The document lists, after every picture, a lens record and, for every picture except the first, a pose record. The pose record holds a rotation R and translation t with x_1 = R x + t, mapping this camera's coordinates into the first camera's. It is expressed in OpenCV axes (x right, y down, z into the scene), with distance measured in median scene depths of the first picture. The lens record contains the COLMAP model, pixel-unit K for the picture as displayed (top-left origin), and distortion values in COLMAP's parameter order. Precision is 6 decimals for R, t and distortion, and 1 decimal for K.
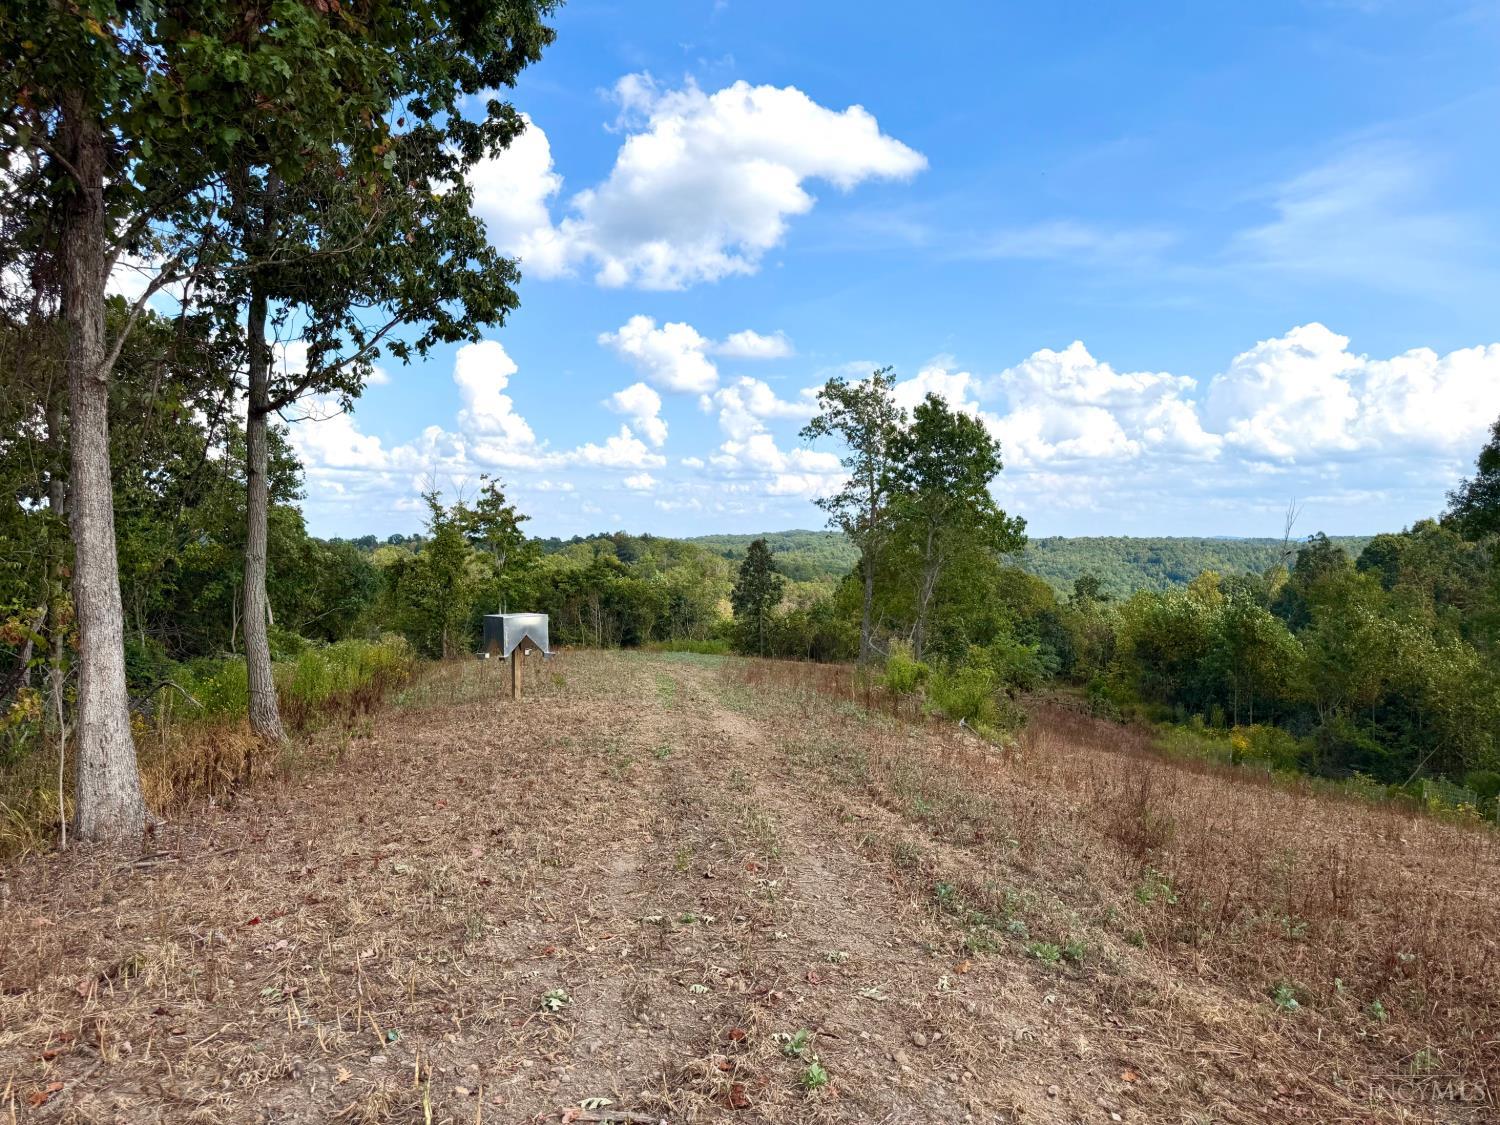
lens RADIAL K [[1063.8, 0, 749.9], [0, 1063.8, 582.6], [0, 0, 1]] dist [-0.000115, -0.001270]
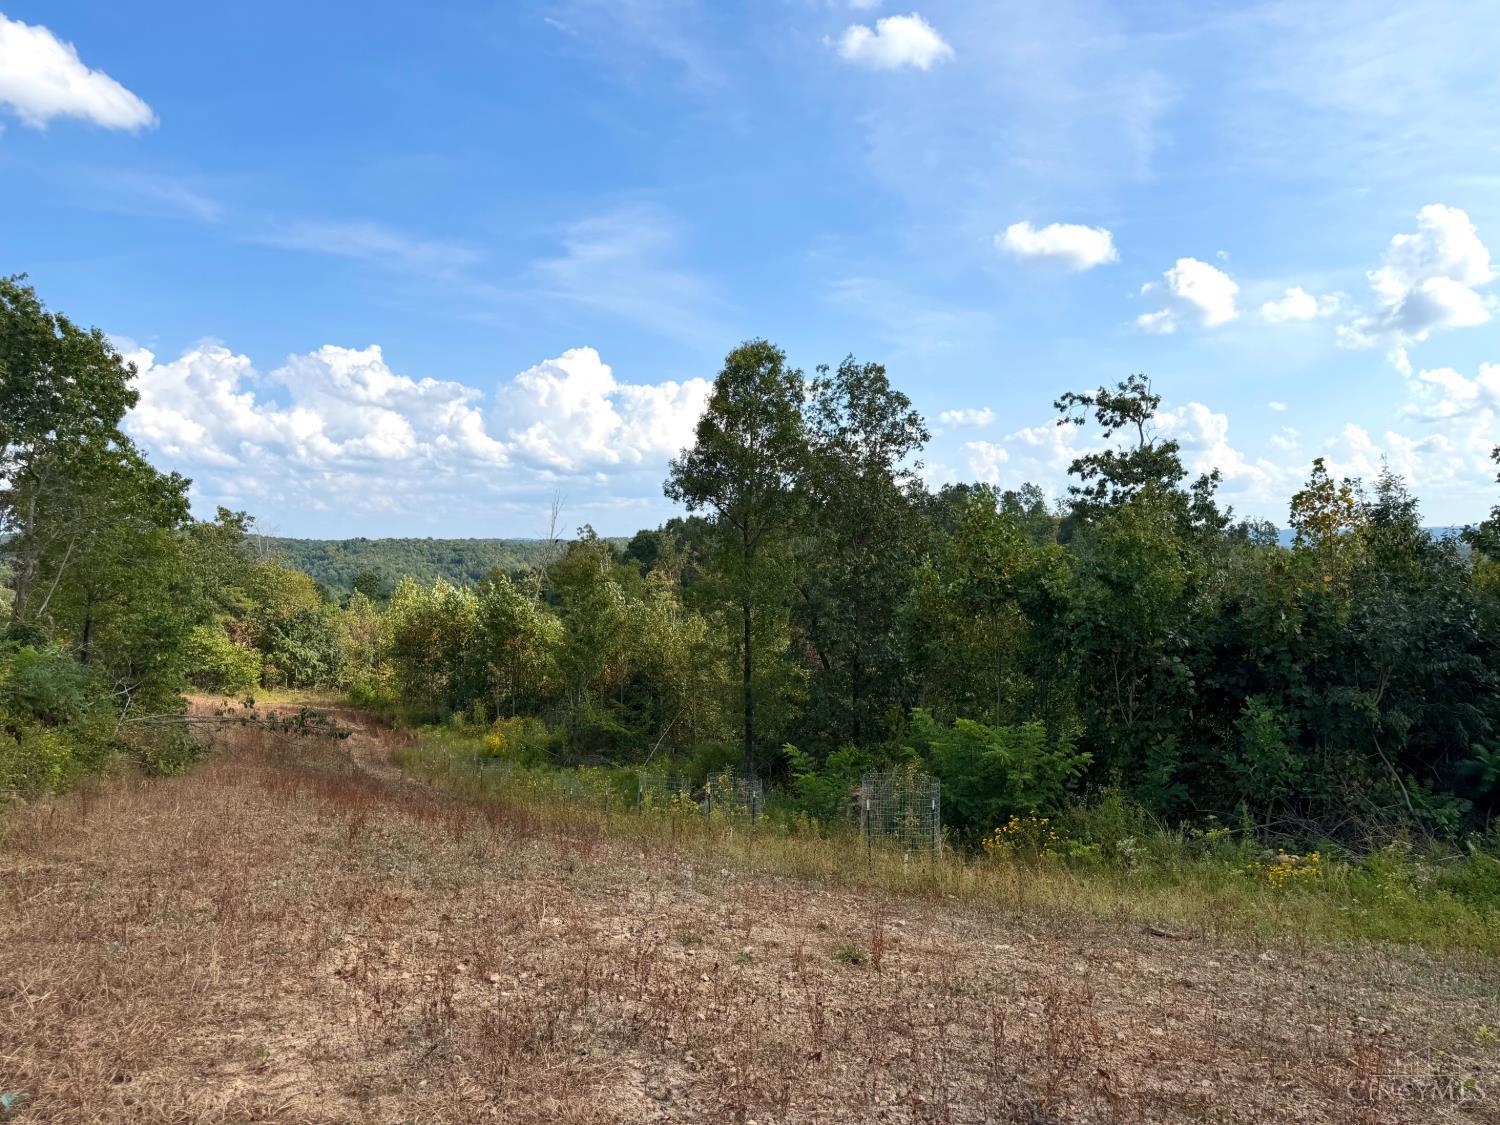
lens RADIAL K [[1063.8, 0, 749.9], [0, 1063.8, 582.6], [0, 0, 1]] dist [-0.000115, -0.001270]
pose [[0.803311, -0.033300, 0.594628, 0.088854], [0.034672, 0.999357, 0.009126, 0.013517], [-0.594550, 0.013286, 0.803949, 0.118628]]
